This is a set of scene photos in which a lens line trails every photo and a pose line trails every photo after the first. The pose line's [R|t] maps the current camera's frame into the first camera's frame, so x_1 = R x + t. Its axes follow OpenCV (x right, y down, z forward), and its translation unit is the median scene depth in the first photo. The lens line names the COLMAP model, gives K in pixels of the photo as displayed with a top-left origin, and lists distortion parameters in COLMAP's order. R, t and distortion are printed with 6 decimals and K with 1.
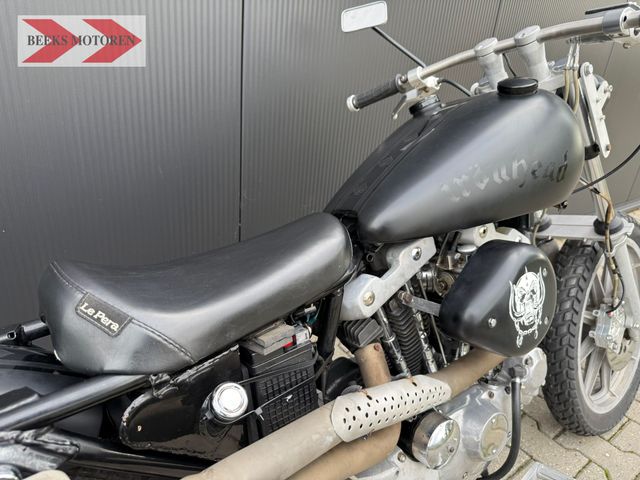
lens RADIAL K [[450.8, 0, 329.5], [0, 450.8, 225.3], [0, 0, 1]] dist [0.011437, -0.021750]
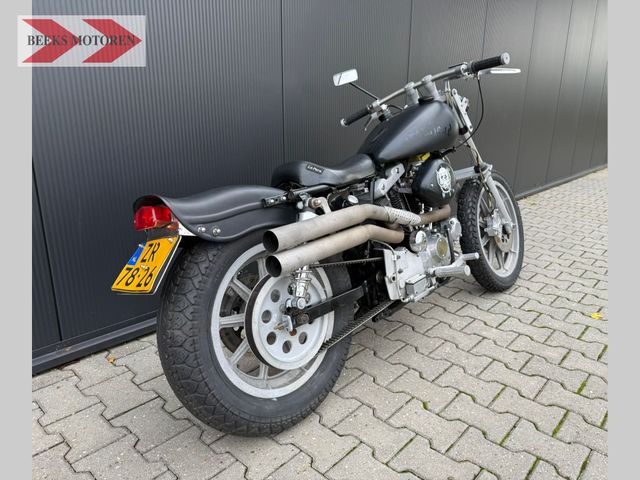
lens RADIAL K [[450.8, 0, 335.0], [0, 450.8, 239.6], [0, 0, 1]] dist [0.011437, -0.021750]
pose [[0.978396, -0.131969, 0.159139, -0.454757], [0.146950, 0.985370, -0.086319, 0.474893], [-0.145419, 0.107839, 0.983475, -1.019927]]
